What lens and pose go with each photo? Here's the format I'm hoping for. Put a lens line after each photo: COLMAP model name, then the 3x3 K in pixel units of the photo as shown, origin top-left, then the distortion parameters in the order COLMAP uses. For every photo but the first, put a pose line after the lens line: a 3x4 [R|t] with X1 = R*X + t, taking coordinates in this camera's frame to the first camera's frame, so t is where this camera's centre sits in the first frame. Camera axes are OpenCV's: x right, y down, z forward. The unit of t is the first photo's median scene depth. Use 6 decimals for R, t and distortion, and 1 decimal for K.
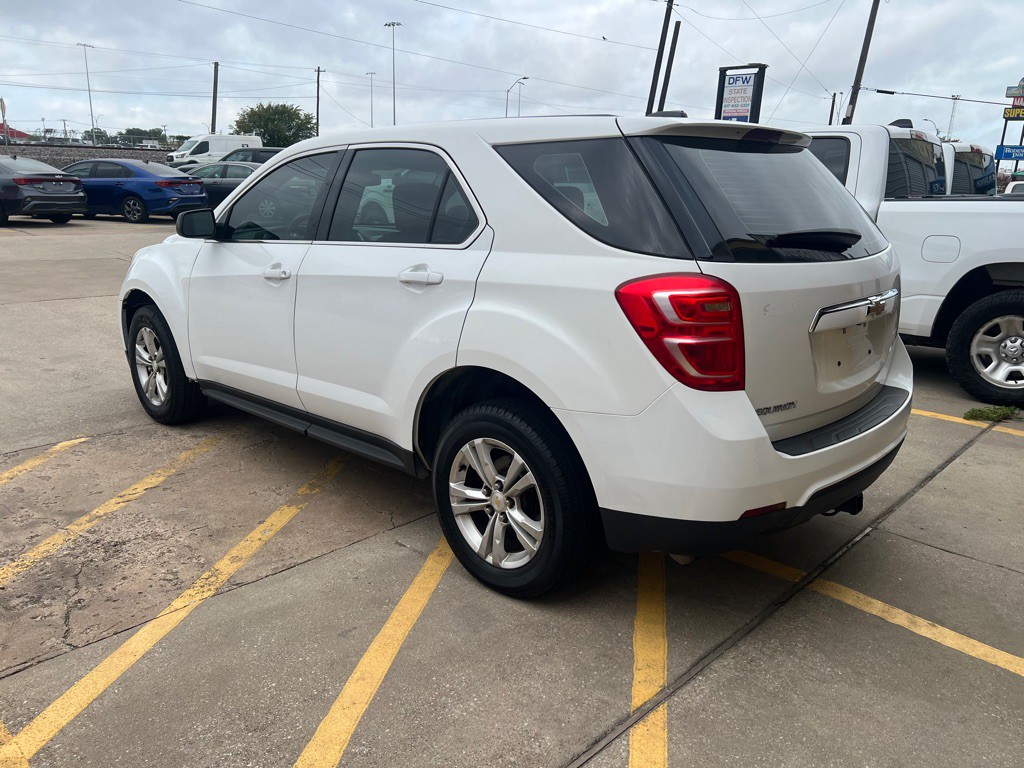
lens RADIAL K [[771.7, 0, 512.8], [0, 771.7, 381.6], [0, 0, 1]] dist [0.047924, -0.053859]
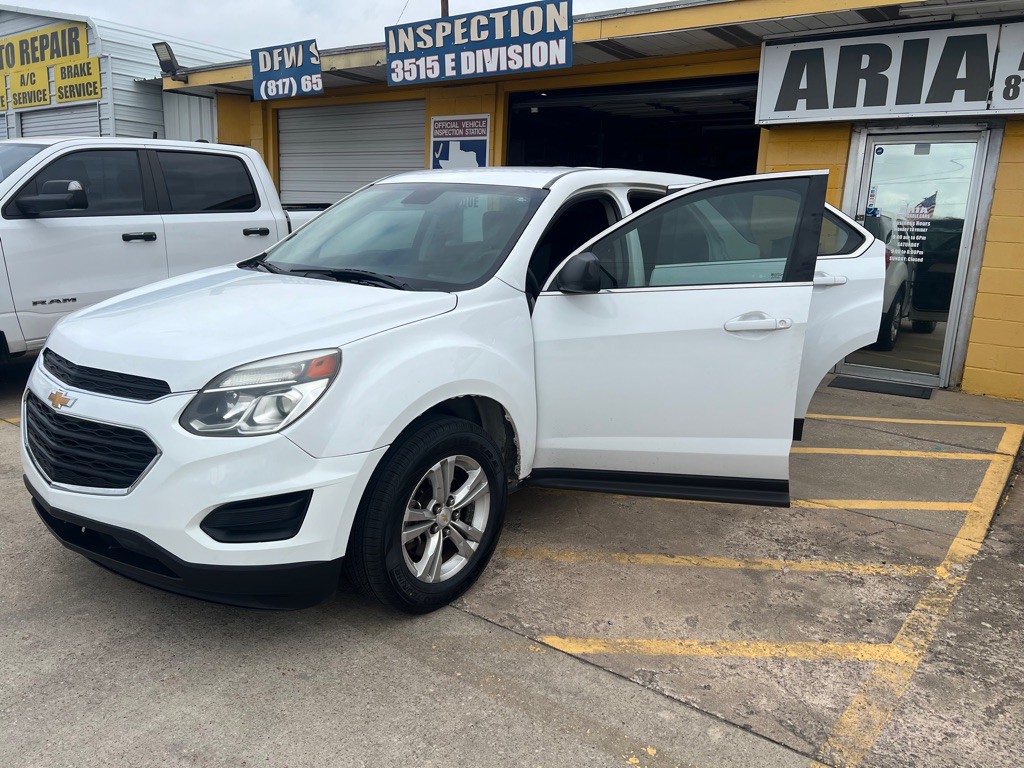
lens RADIAL K [[771.7, 0, 511.3], [0, 771.7, 383.3], [0, 0, 1]] dist [0.047924, -0.053859]
pose [[-0.122427, -0.241244, 0.962711, -1.638528], [0.218096, 0.939758, 0.263227, -0.427372], [-0.968218, 0.242190, -0.062437, 1.532756]]
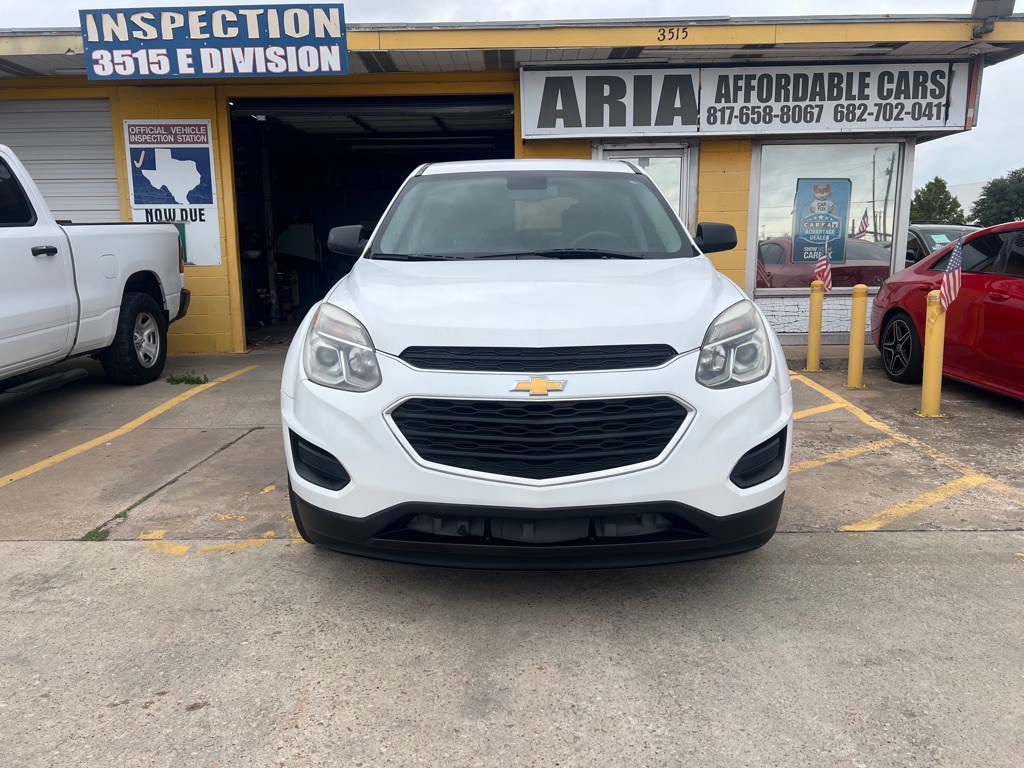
lens RADIAL K [[771.7, 0, 510.5], [0, 771.7, 385.0], [0, 0, 1]] dist [0.047924, -0.053859]
pose [[-0.684525, -0.142768, 0.714873, -1.272774], [0.182824, 0.915674, 0.357933, -0.571929], [-0.705692, 0.375710, -0.600700, 2.449811]]
